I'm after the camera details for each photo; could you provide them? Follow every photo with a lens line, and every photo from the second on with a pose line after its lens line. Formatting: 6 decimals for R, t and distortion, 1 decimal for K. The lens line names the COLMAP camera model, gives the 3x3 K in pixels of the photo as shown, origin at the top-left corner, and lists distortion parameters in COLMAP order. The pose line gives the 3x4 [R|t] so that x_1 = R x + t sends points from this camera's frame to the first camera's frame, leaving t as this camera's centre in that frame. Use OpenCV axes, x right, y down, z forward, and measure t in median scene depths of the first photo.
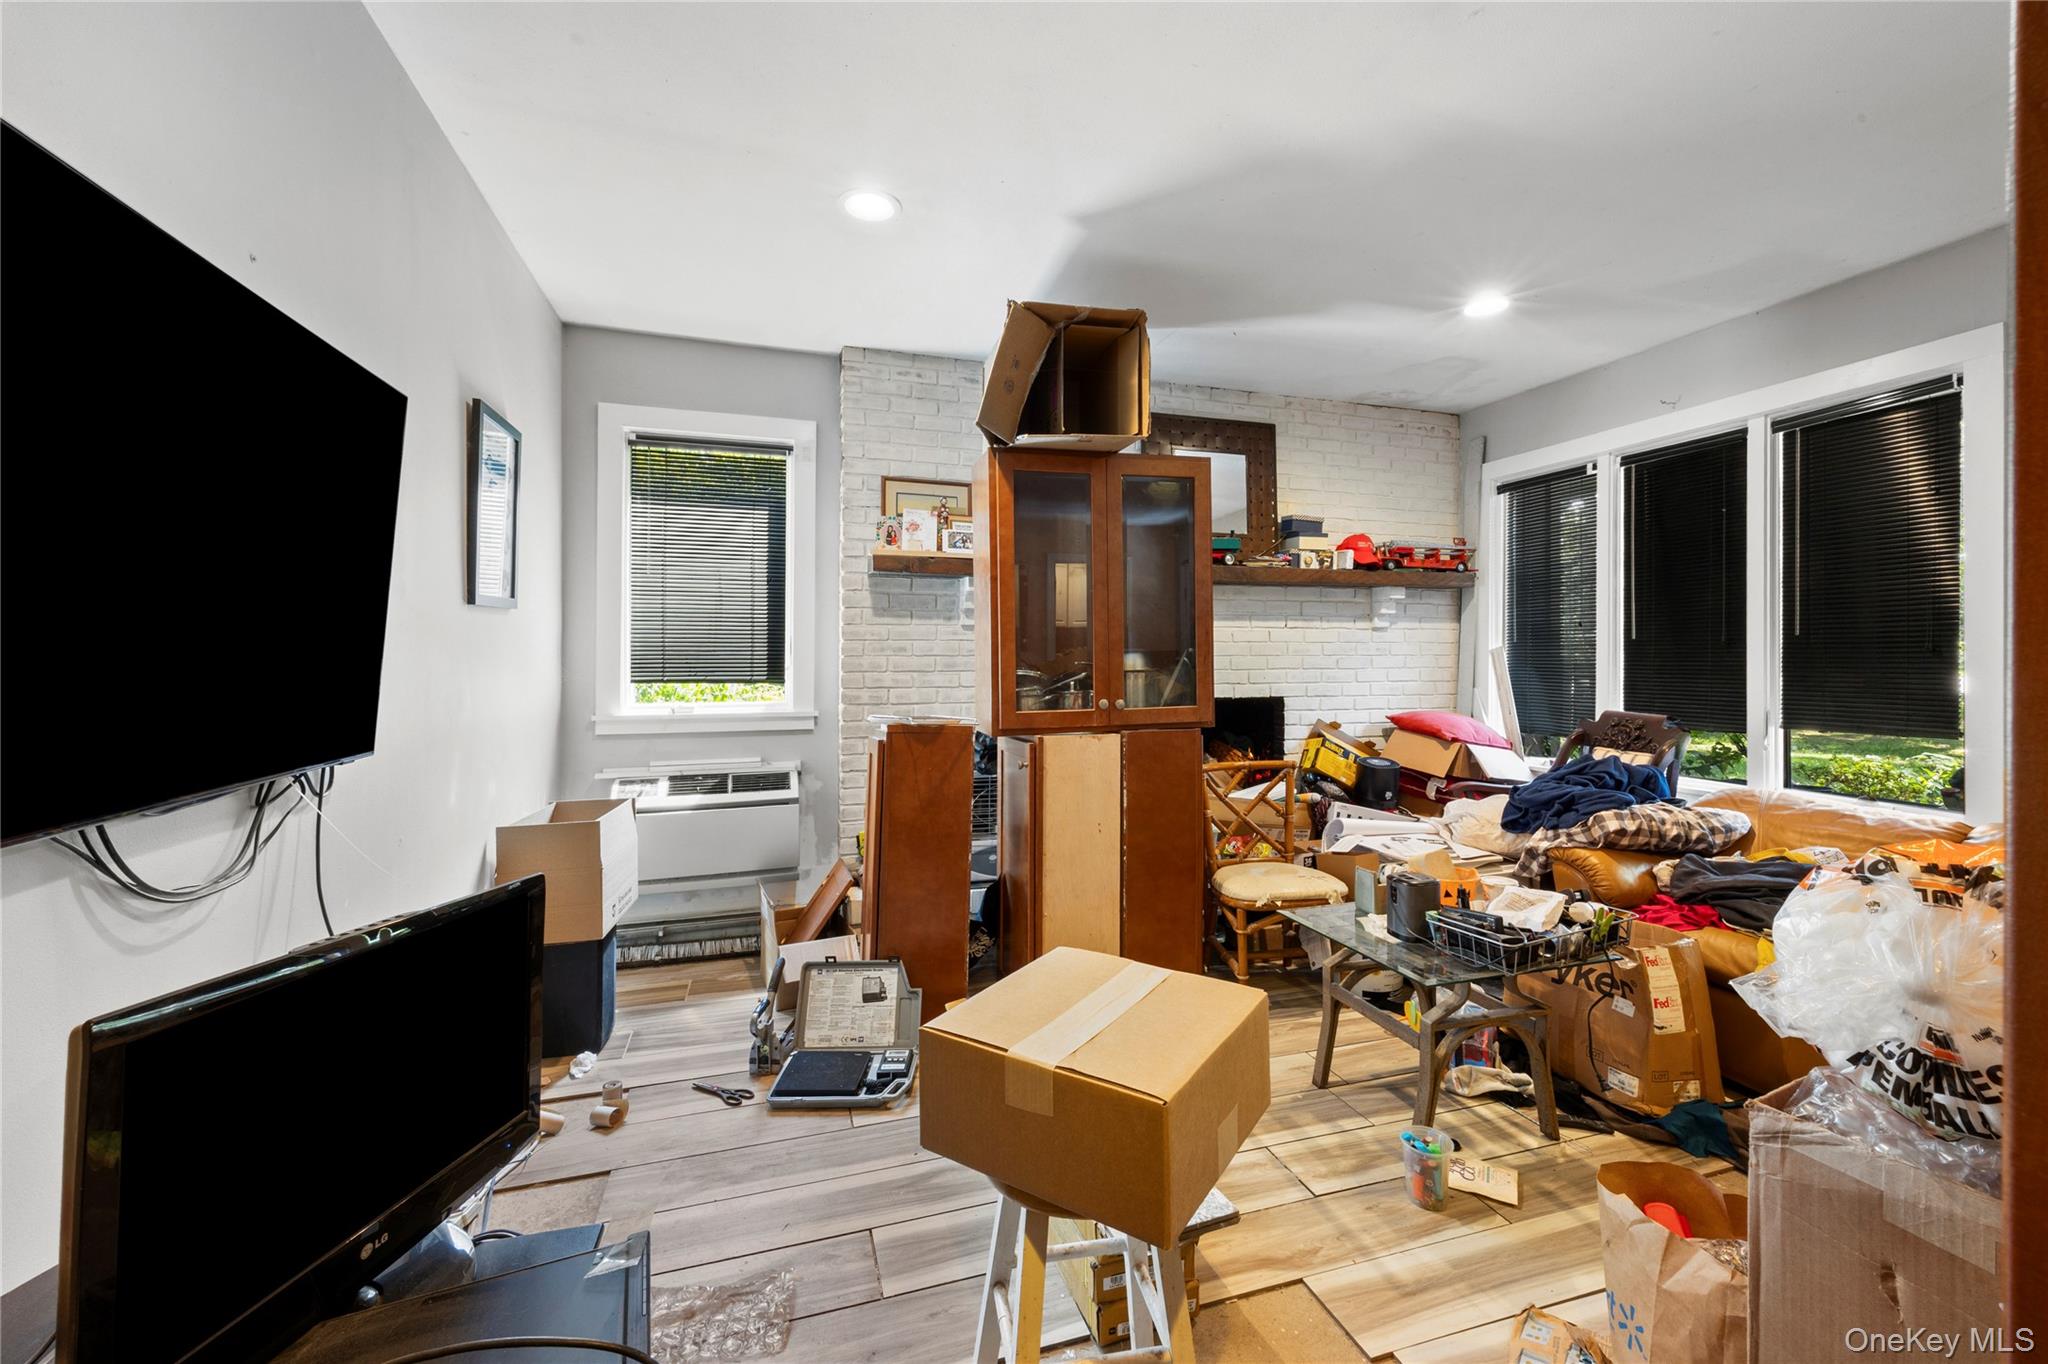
lens RADIAL K [[805.8, 0, 1023.8], [0, 805.8, 660.6], [0, 0, 1]] dist [0.000228, -0.000123]
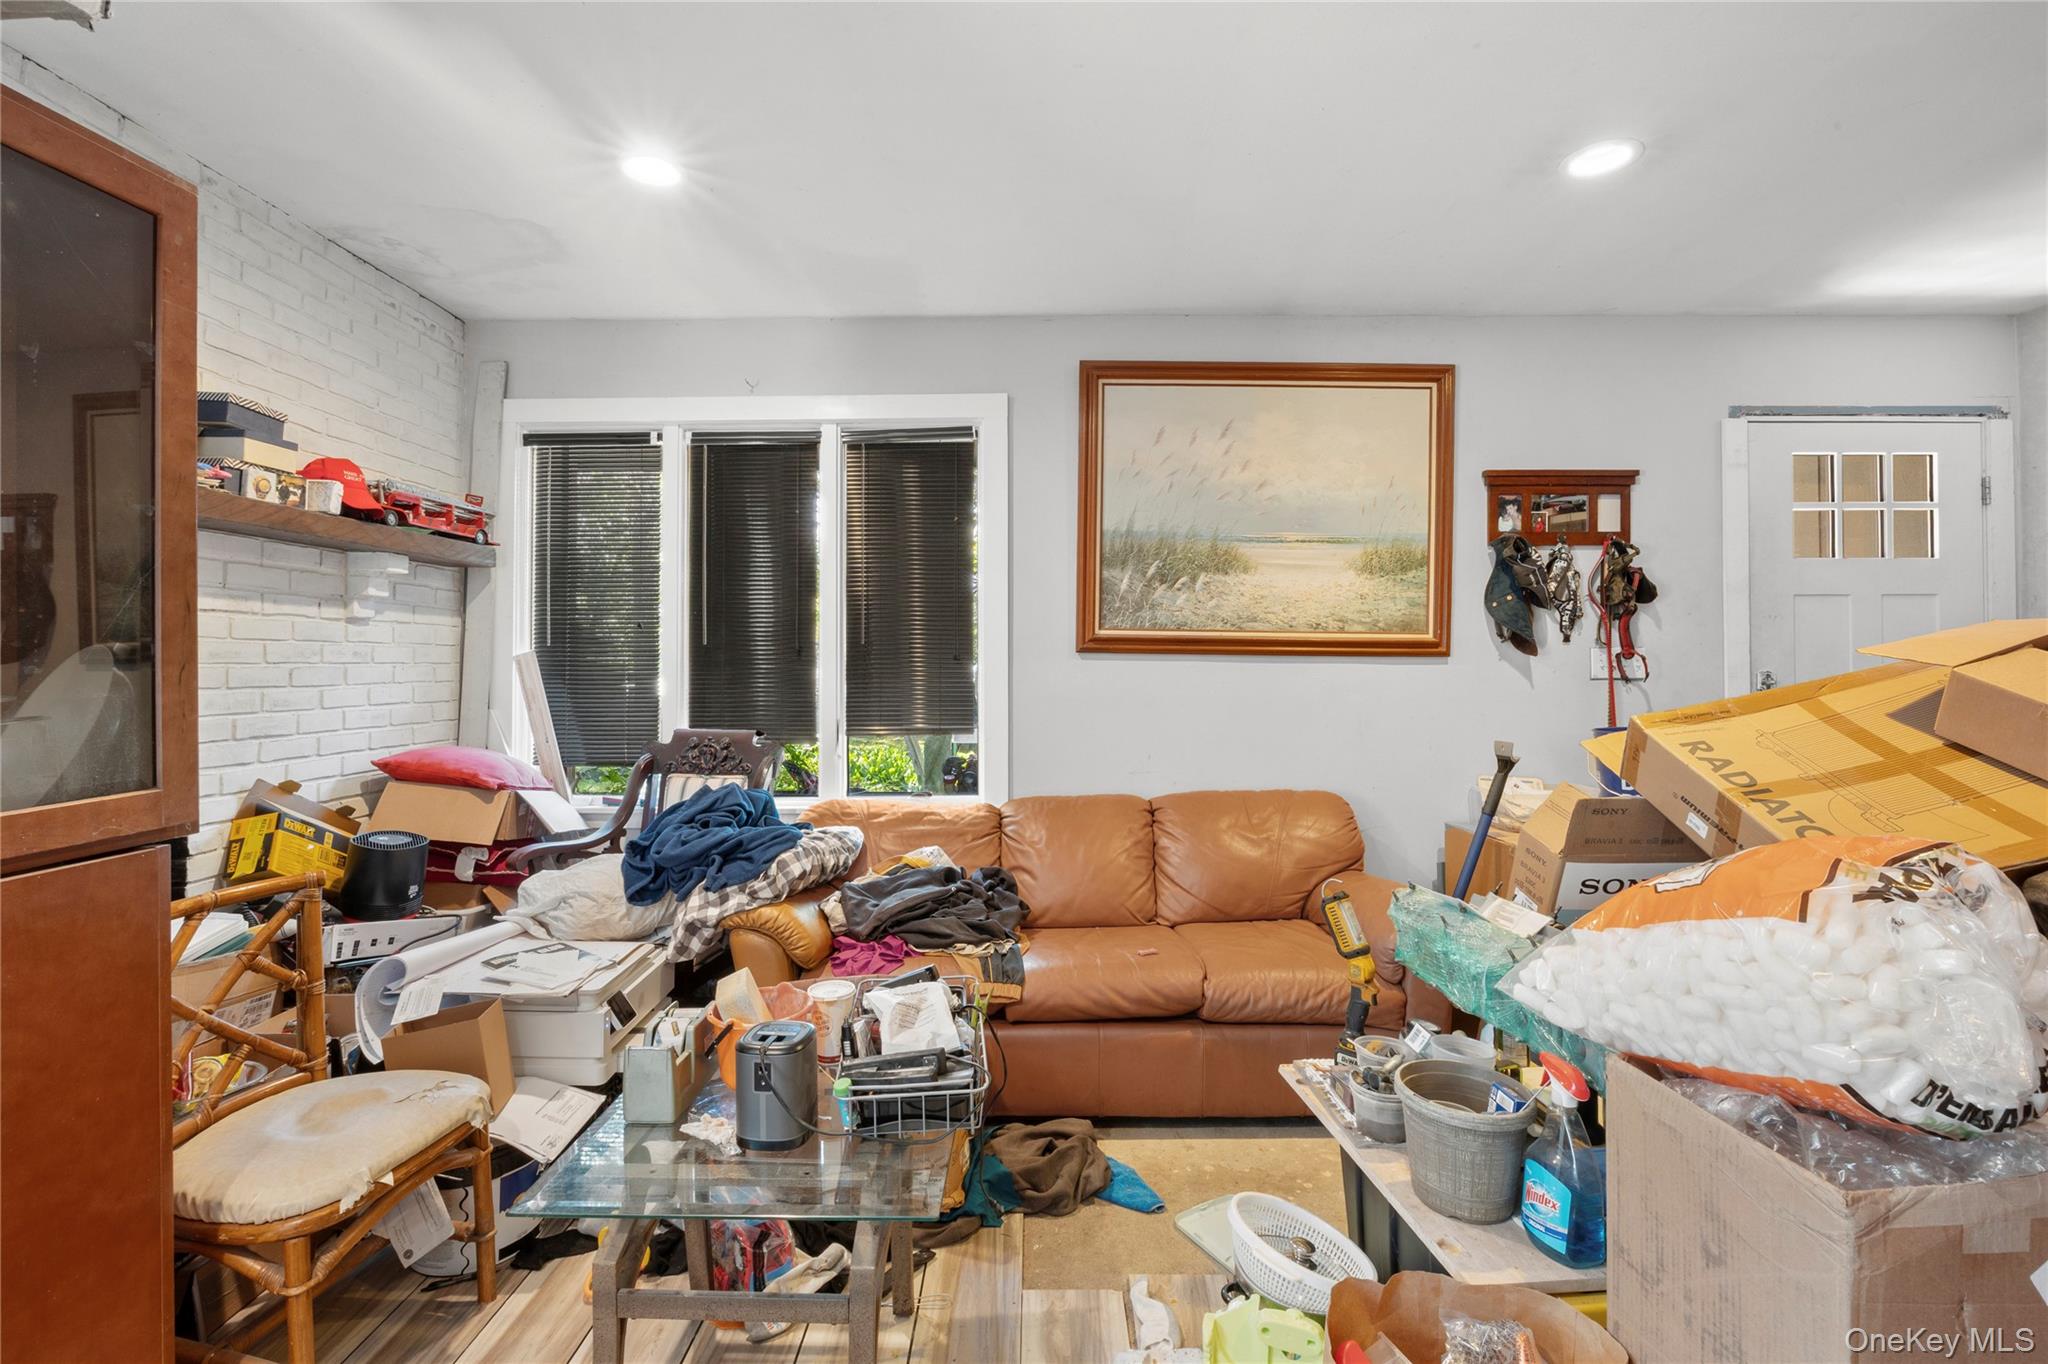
lens RADIAL K [[895.9, 0, 1021.6], [0, 895.9, 660.3], [0, 0, 1]] dist [-0.019948, 0.001564]
pose [[0.309133, 0.005001, 0.951006, -0.047193], [0.006169, 0.999955, -0.007264, -0.000974], [-0.950999, 0.008112, 0.309088, 0.334945]]
